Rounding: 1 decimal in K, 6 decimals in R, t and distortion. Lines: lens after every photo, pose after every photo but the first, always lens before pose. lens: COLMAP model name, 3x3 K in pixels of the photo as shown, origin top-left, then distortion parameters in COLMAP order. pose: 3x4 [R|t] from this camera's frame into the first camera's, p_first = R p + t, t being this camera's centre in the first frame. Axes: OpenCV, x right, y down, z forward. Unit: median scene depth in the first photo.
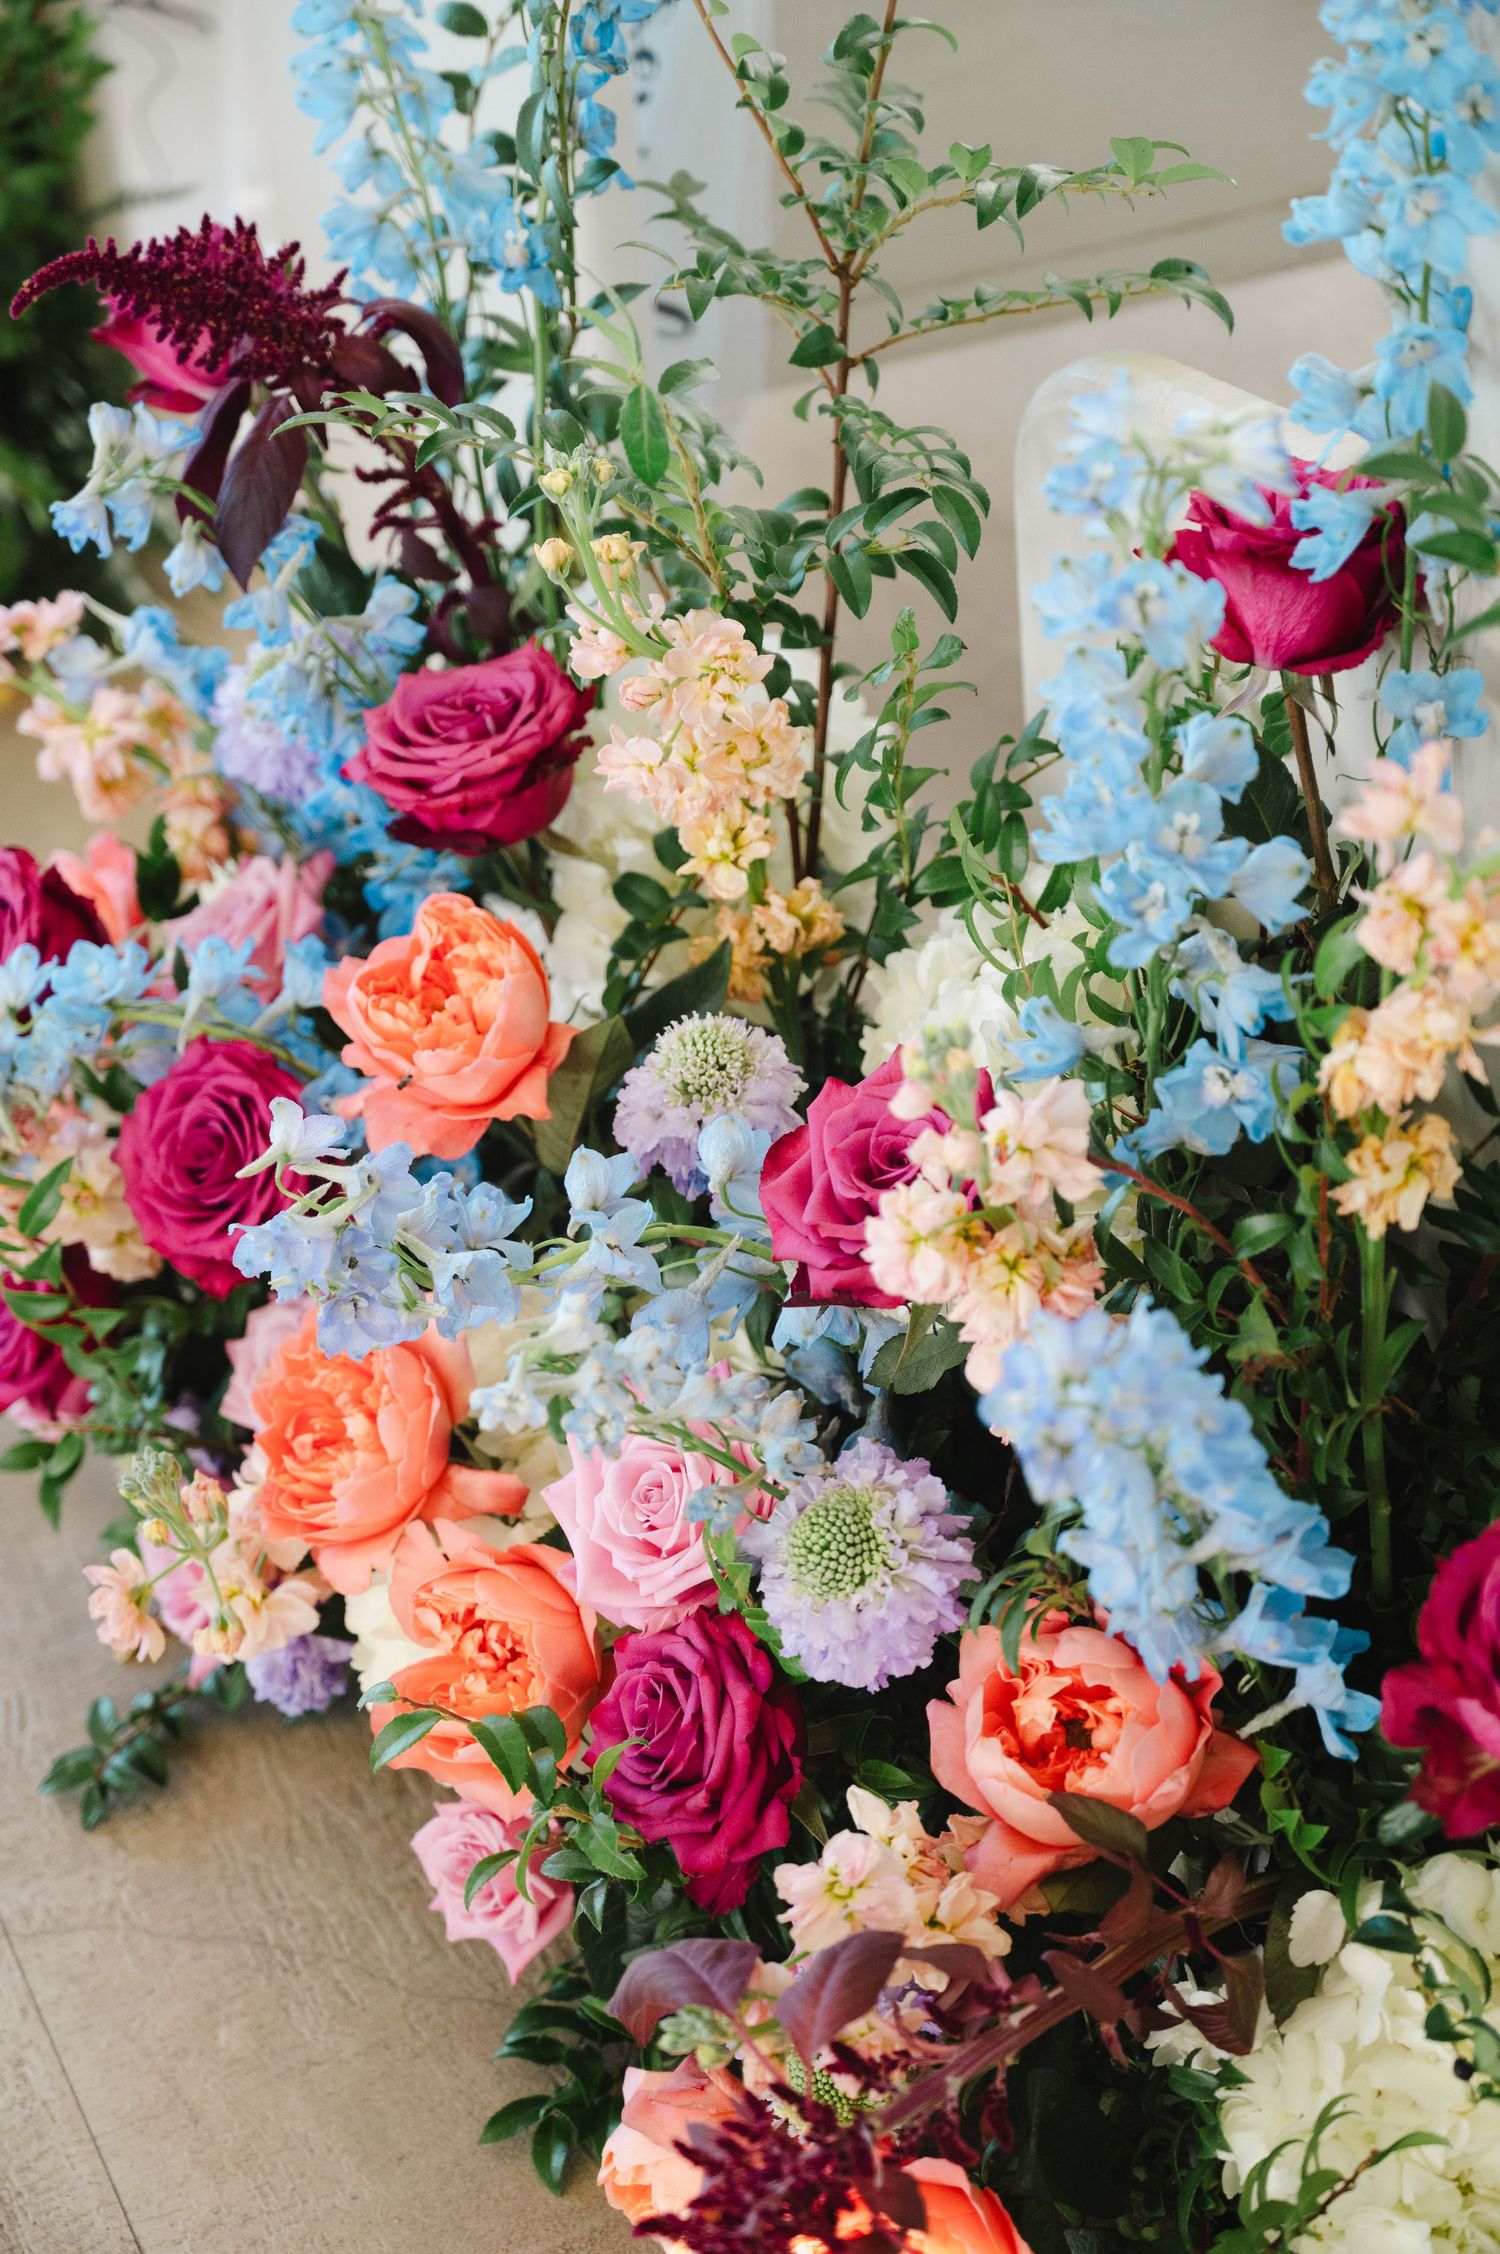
lens RADIAL K [[4089.3, 0, 750.0], [0, 4089.3, 1127.0], [0, 0, 1]] dist [-0.031705, -0.057521]
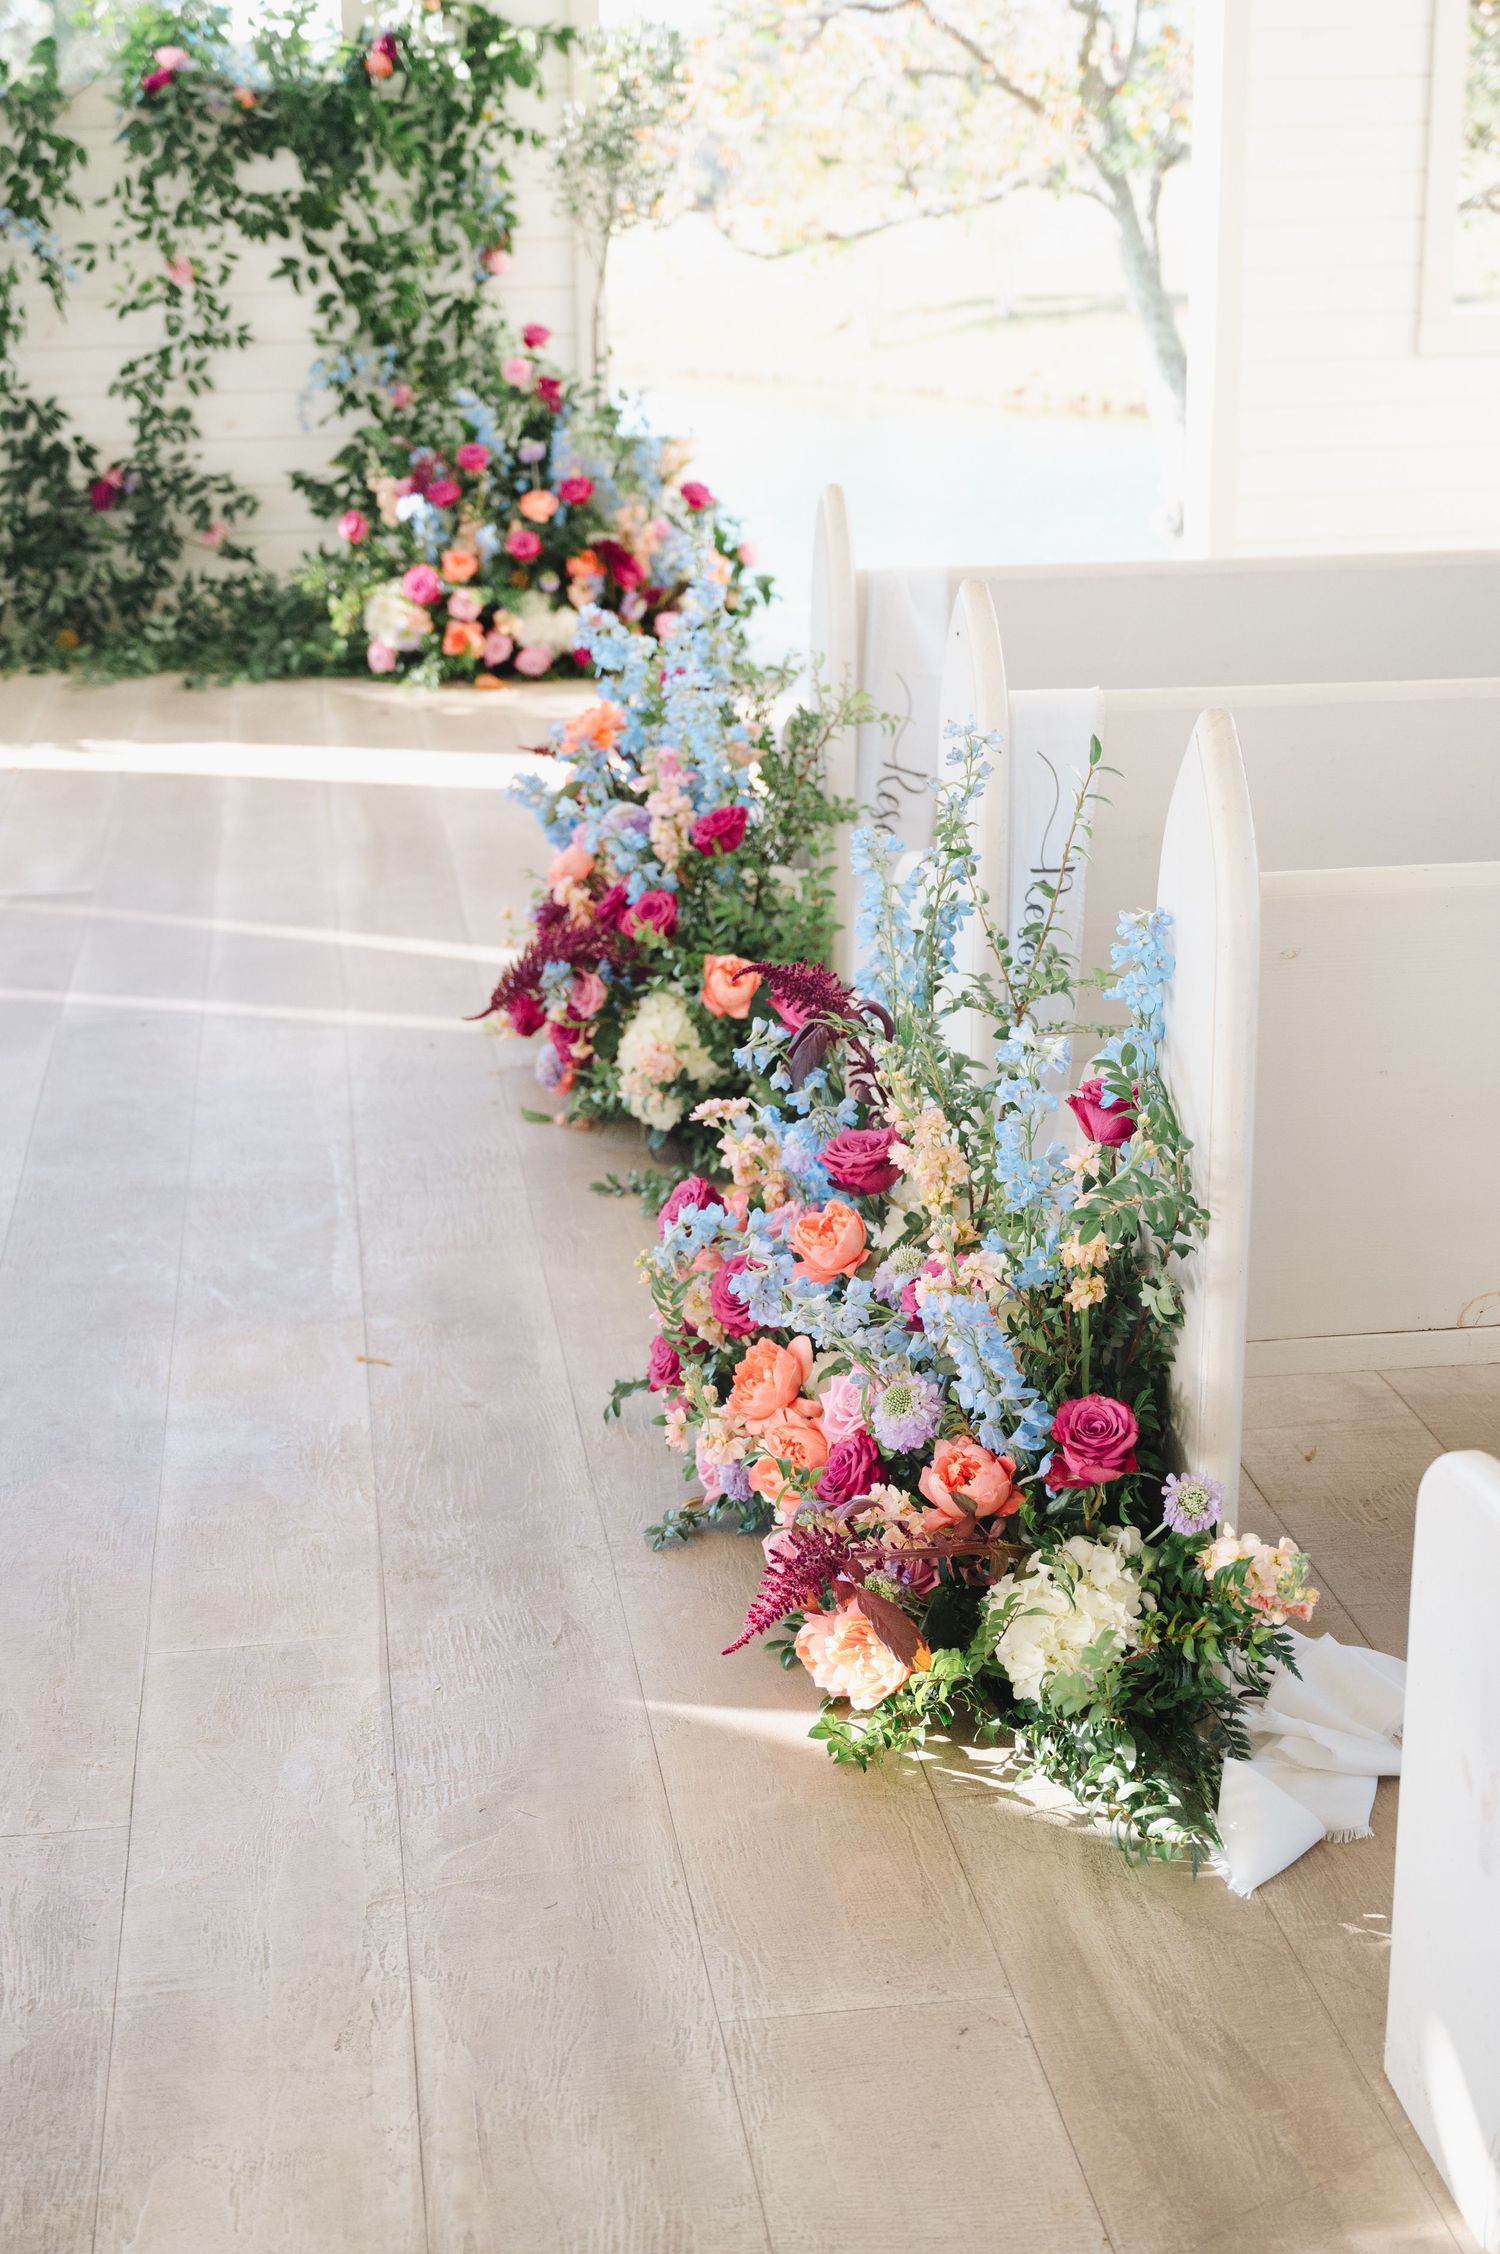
lens RADIAL K [[3141.8, 0, 750.0], [0, 3141.8, 1127.0], [0, 0, 1]] dist [-0.001491, 0.019287]
pose [[0.959261, 0.150971, -0.238799, 0.375549], [-0.199461, 0.960511, -0.193994, 0.325338], [0.200082, 0.233723, 0.951494, -1.075852]]
